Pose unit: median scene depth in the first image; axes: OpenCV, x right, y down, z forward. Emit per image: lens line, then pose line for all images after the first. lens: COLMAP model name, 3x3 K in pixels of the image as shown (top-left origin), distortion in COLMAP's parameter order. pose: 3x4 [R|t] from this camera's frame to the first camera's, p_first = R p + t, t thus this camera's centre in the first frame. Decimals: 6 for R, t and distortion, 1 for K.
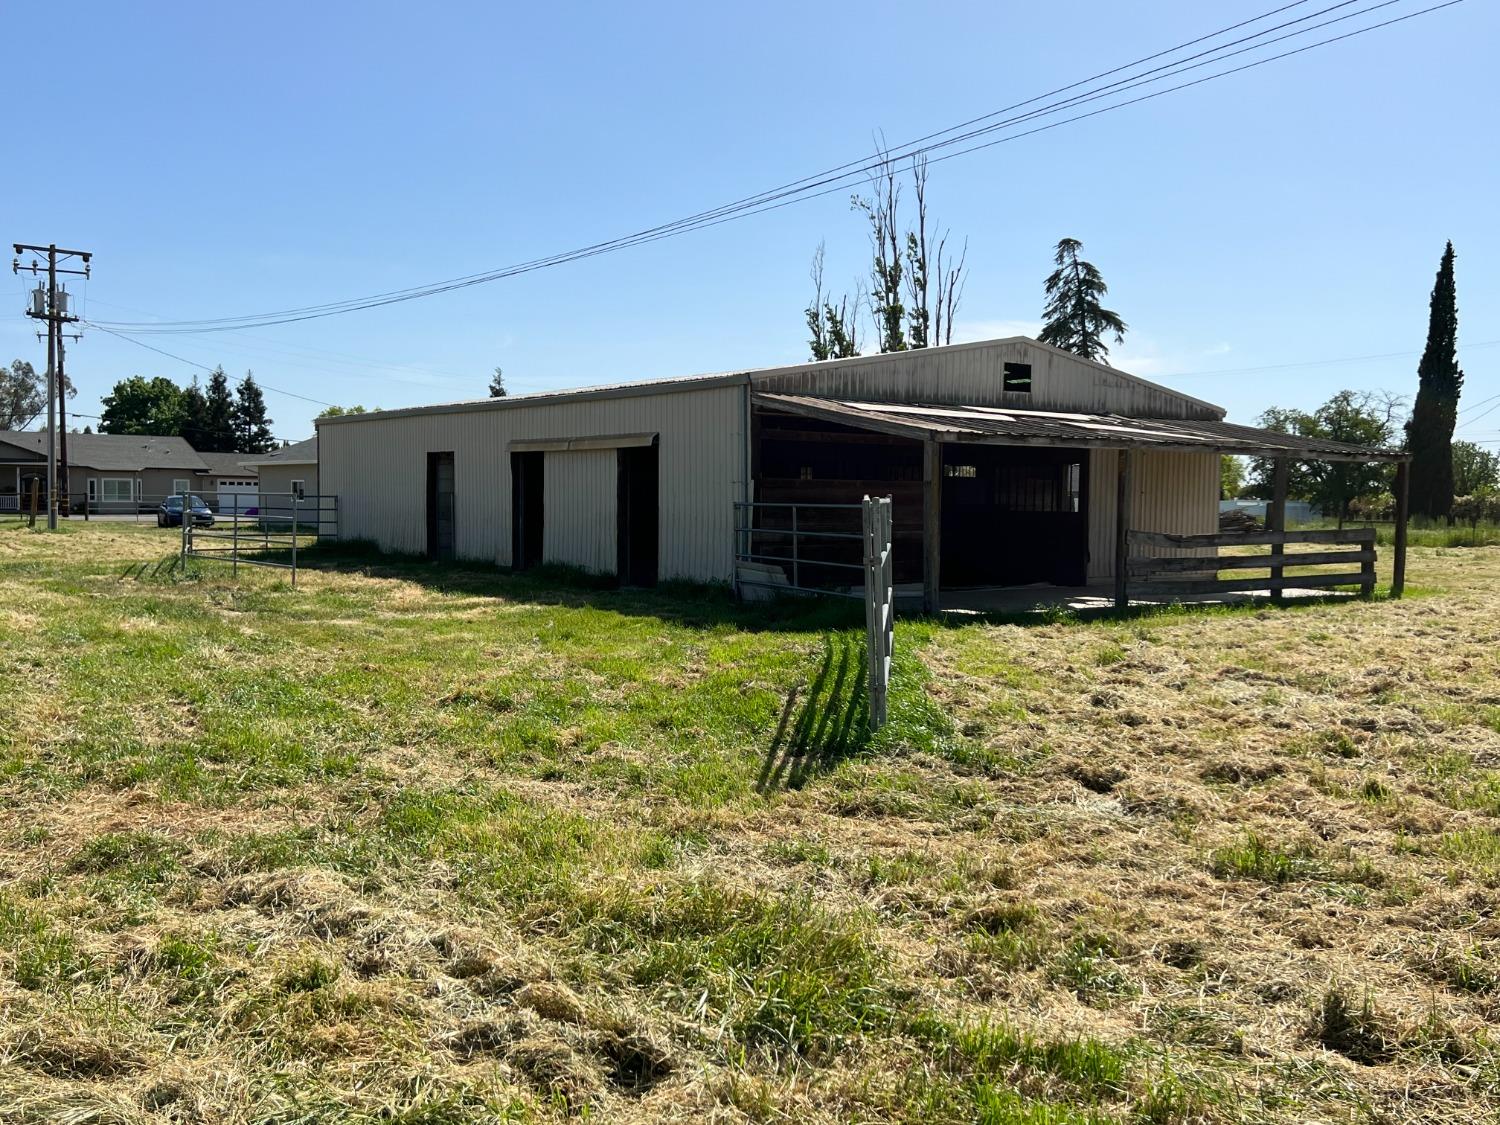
lens RADIAL K [[1351.9, 0, 762.6], [0, 1351.9, 556.3], [0, 0, 1]] dist [0.044446, -0.064512]
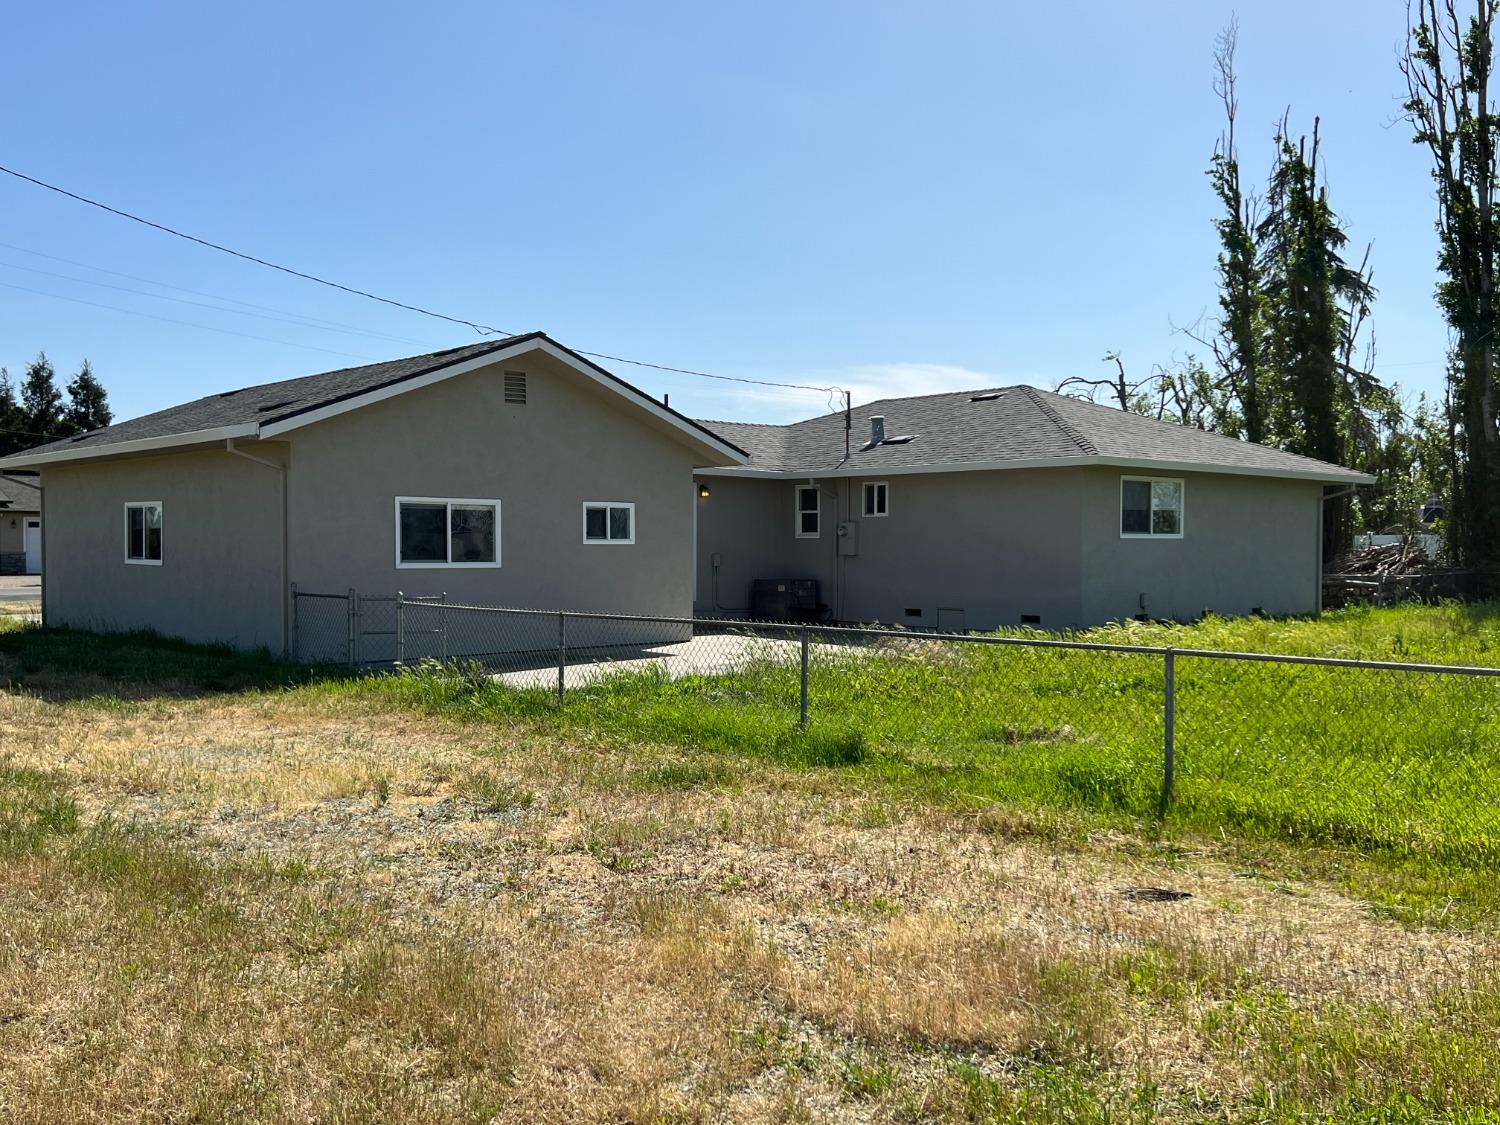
lens RADIAL K [[1351.9, 0, 755.5], [0, 1351.9, 568.0], [0, 0, 1]] dist [0.044446, -0.064512]
pose [[0.996914, -0.010439, 0.077804, -0.108952], [0.012171, 0.999688, -0.021829, -0.014974], [-0.077552, 0.022709, 0.996730, 0.329526]]
